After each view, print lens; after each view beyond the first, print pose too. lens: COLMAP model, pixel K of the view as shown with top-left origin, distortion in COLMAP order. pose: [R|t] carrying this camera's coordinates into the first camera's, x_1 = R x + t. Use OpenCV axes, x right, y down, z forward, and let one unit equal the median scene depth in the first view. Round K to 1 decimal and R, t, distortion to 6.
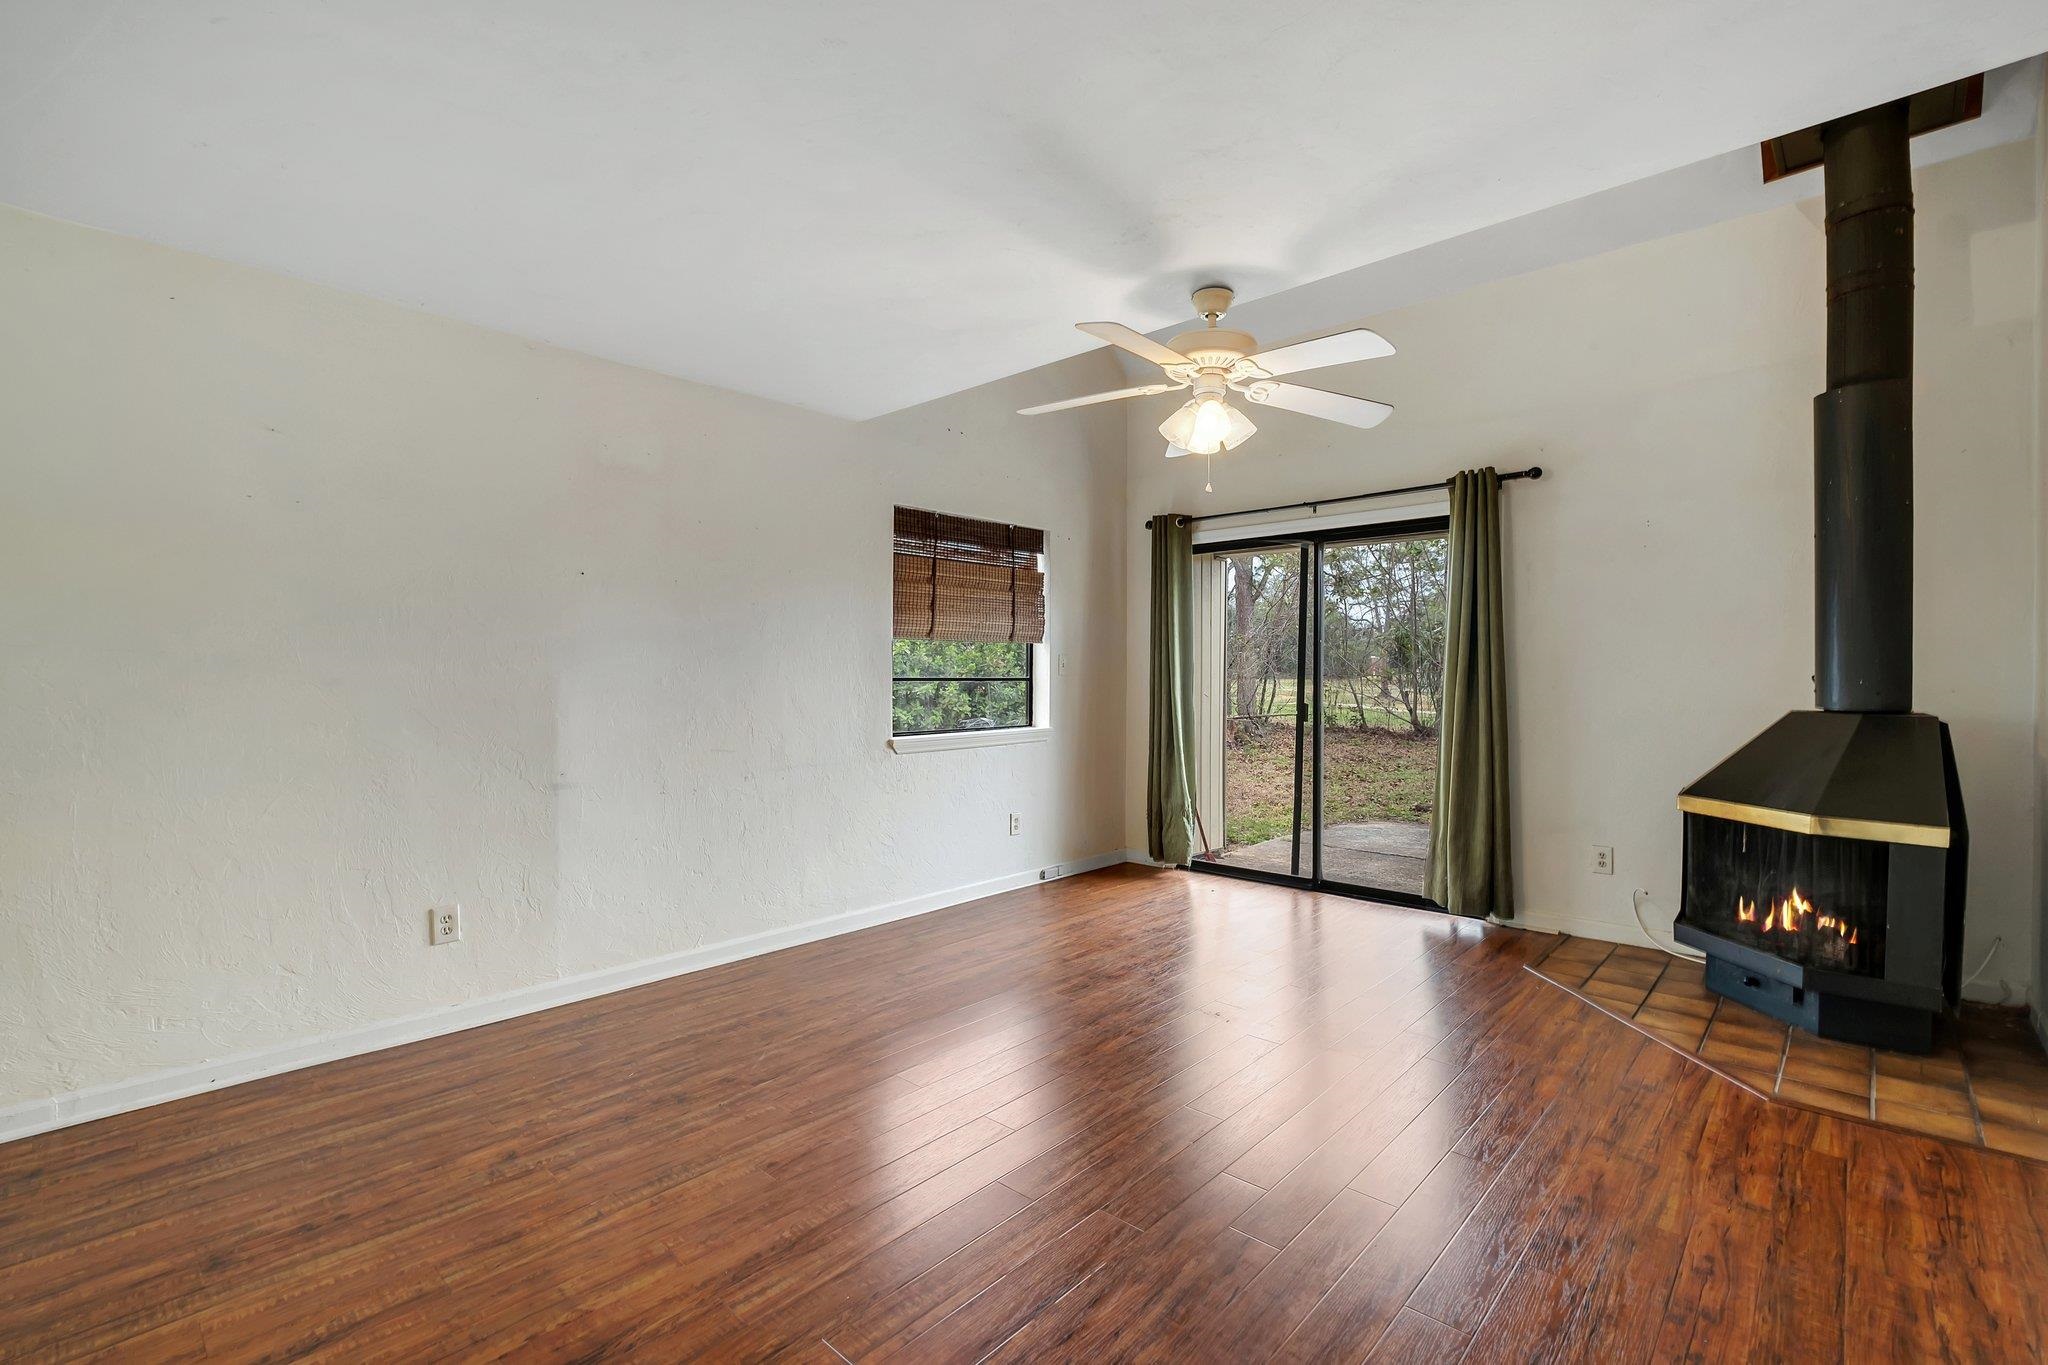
lens RADIAL K [[902.2, 0, 1017.3], [0, 902.2, 671.7], [0, 0, 1]] dist [-0.008998, -0.000226]
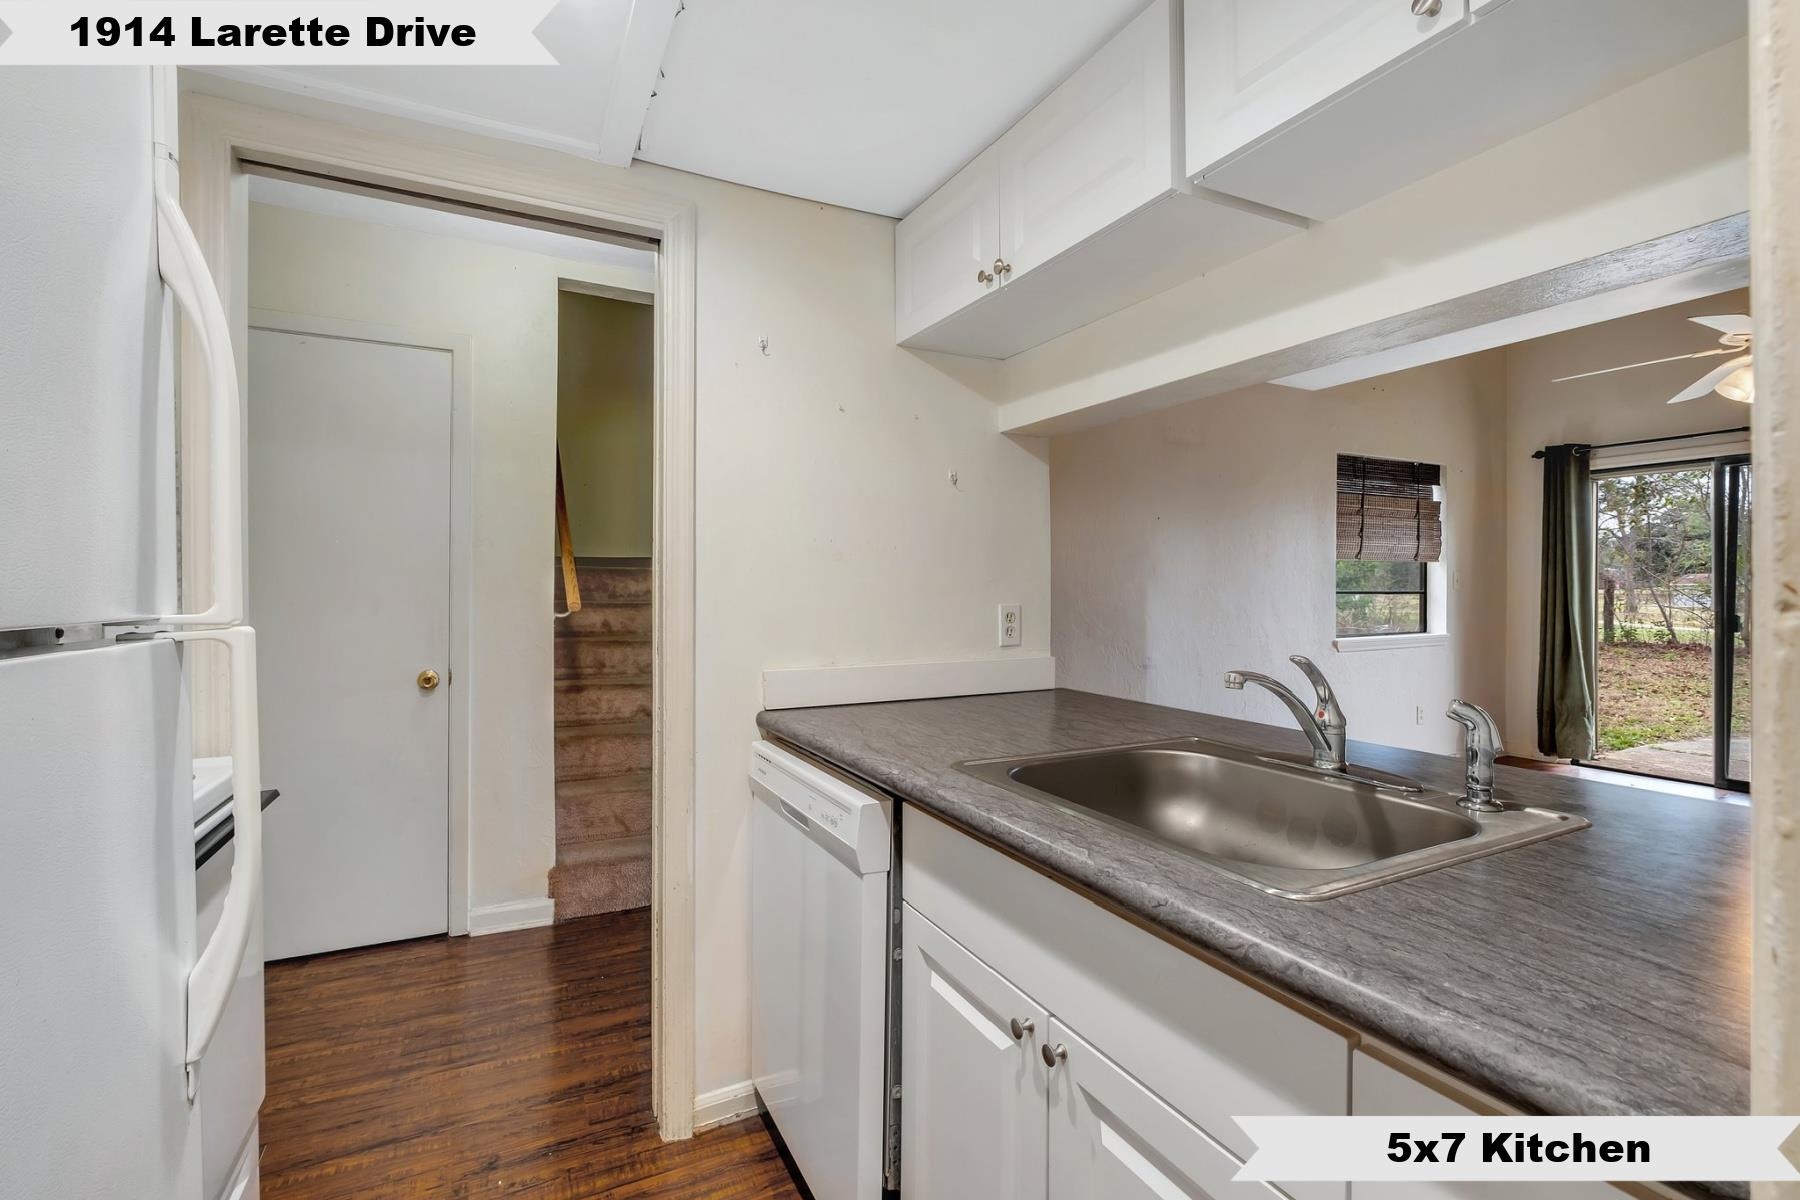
lens RADIAL K [[790.1, 0, 902.8], [0, 790.1, 586.9], [0, 0, 1]] dist [-0.011567, 0.000003]
pose [[0.939039, -0.002251, -0.343803, -0.329262], [0.002461, 0.999997, 0.000172, -0.000992], [0.343801, -0.001008, 0.939042, -0.234647]]
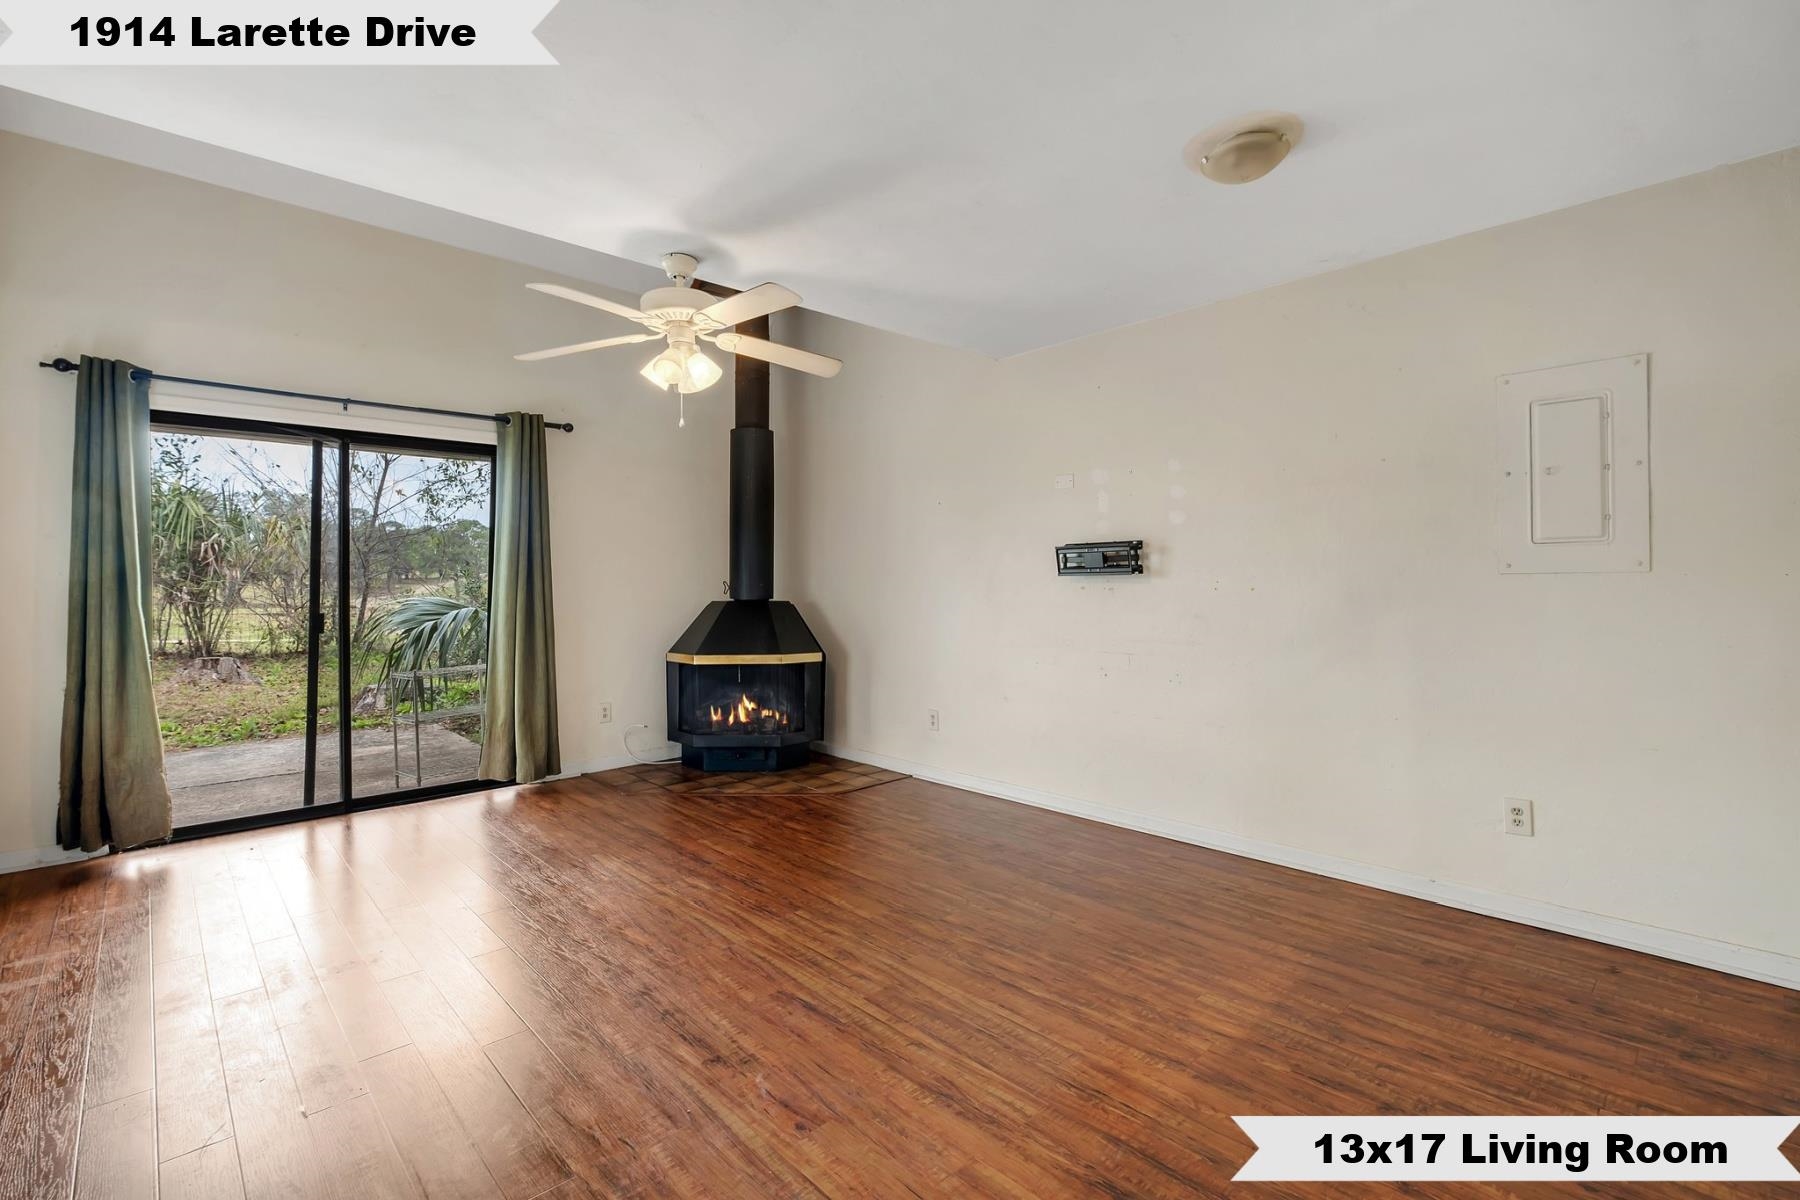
lens RADIAL K [[790.1, 0, 902.8], [0, 790.1, 586.9], [0, 0, 1]] dist [-0.011567, 0.000003]
pose [[0.052144, -0.008972, 0.998599, -0.517517], [0.002643, 0.999957, 0.008846, 0.002195], [-0.998636, 0.002178, 0.052165, 0.426363]]
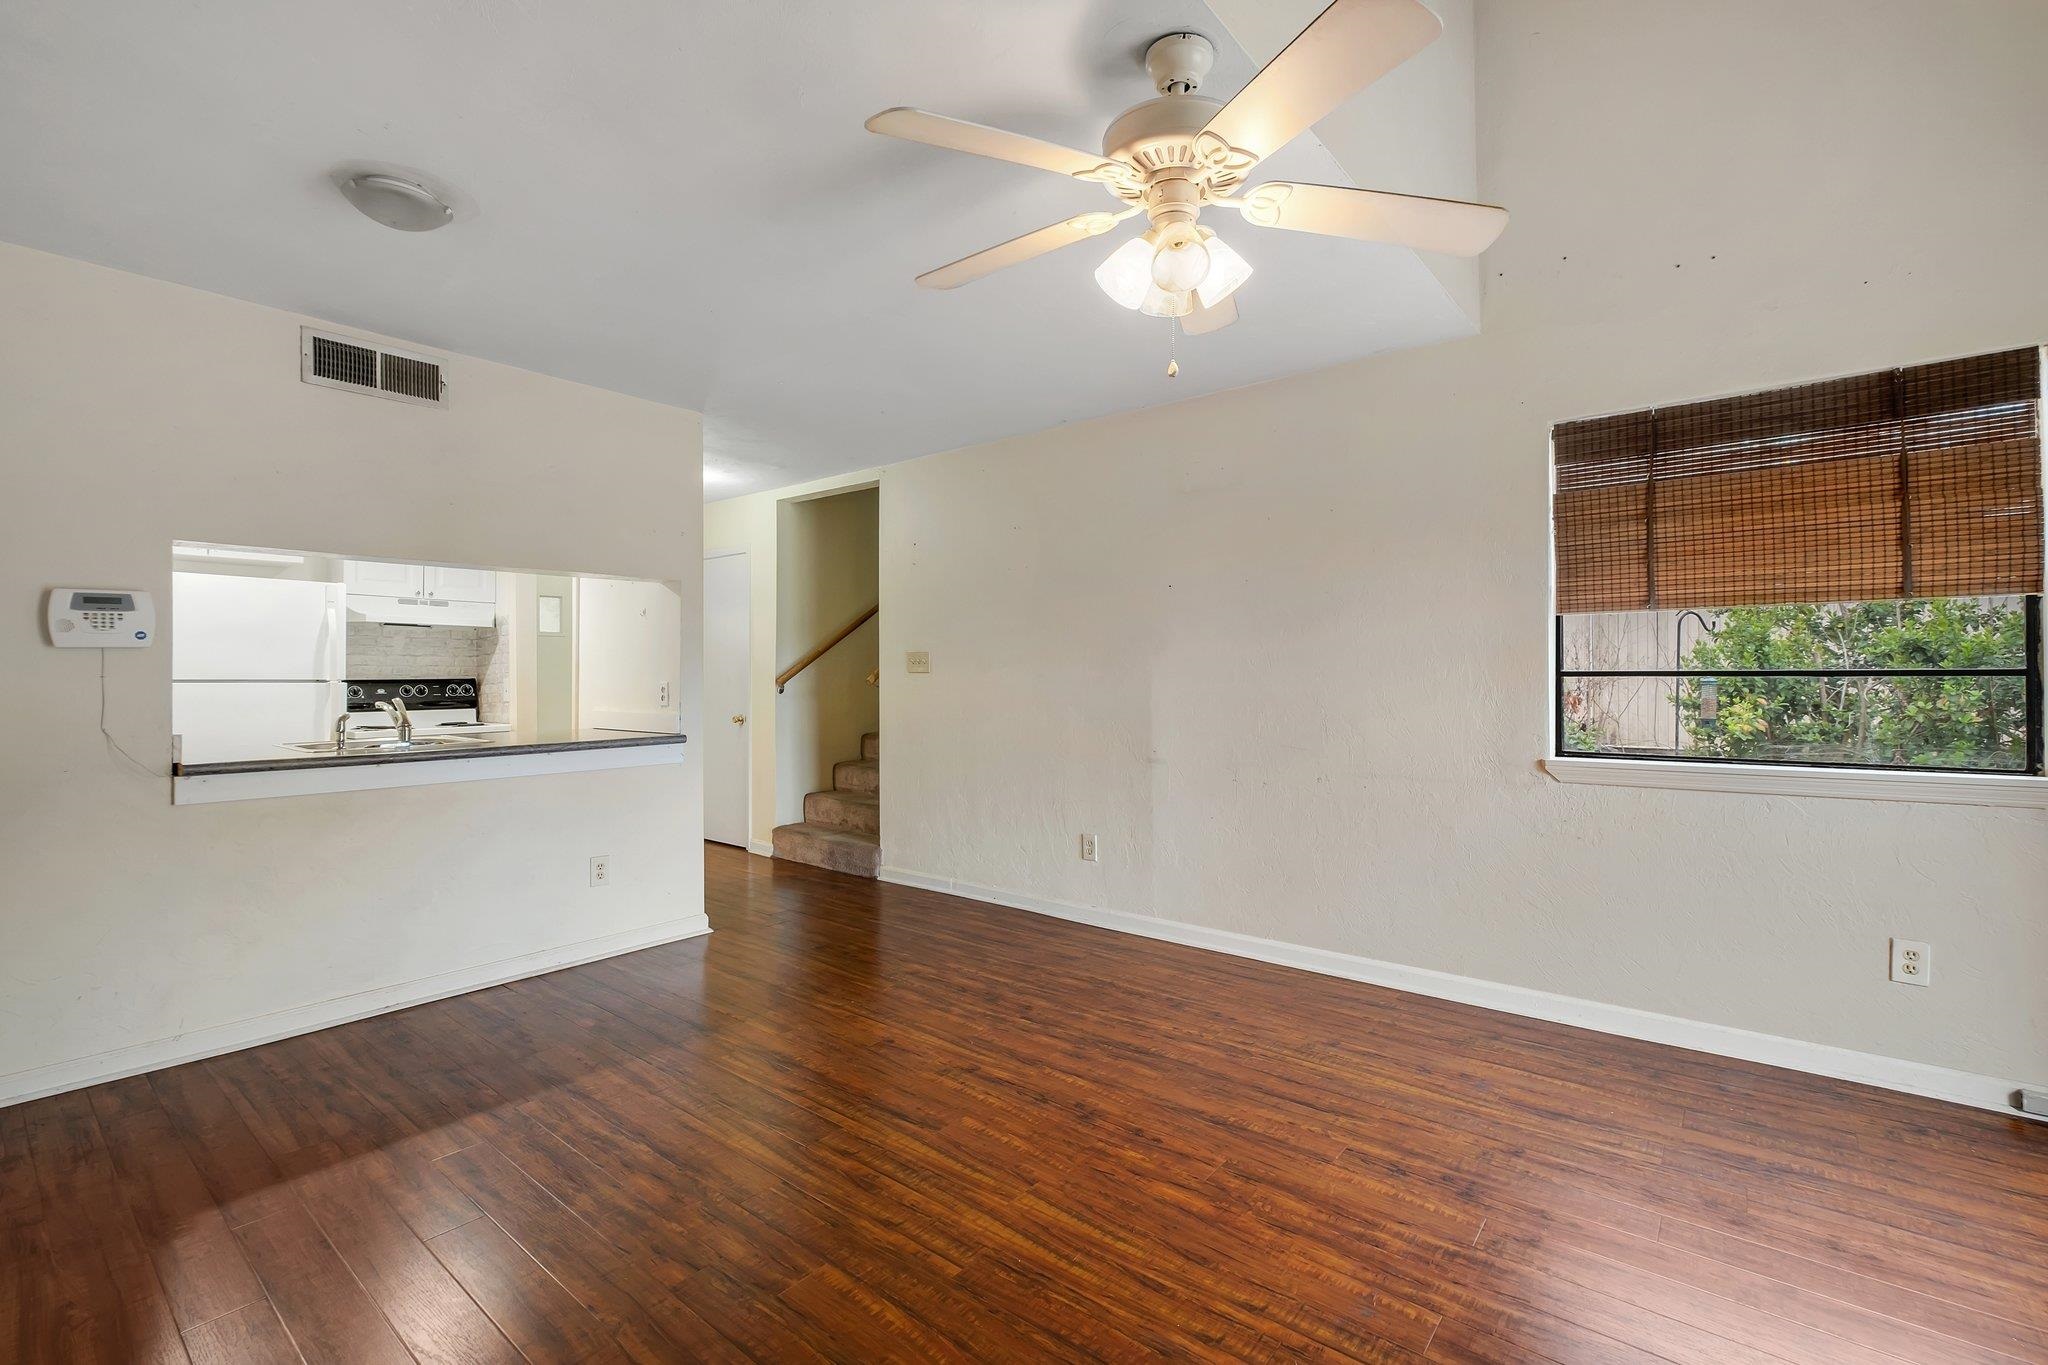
lens RADIAL K [[902.2, 0, 1017.3], [0, 902.2, 671.7], [0, 0, 1]] dist [-0.008998, -0.000226]
pose [[0.063061, -0.000354, -0.998010, 0.528379], [0.009039, 0.999959, 0.000216, 0.003391], [0.997969, -0.009035, 0.063062, 0.551013]]
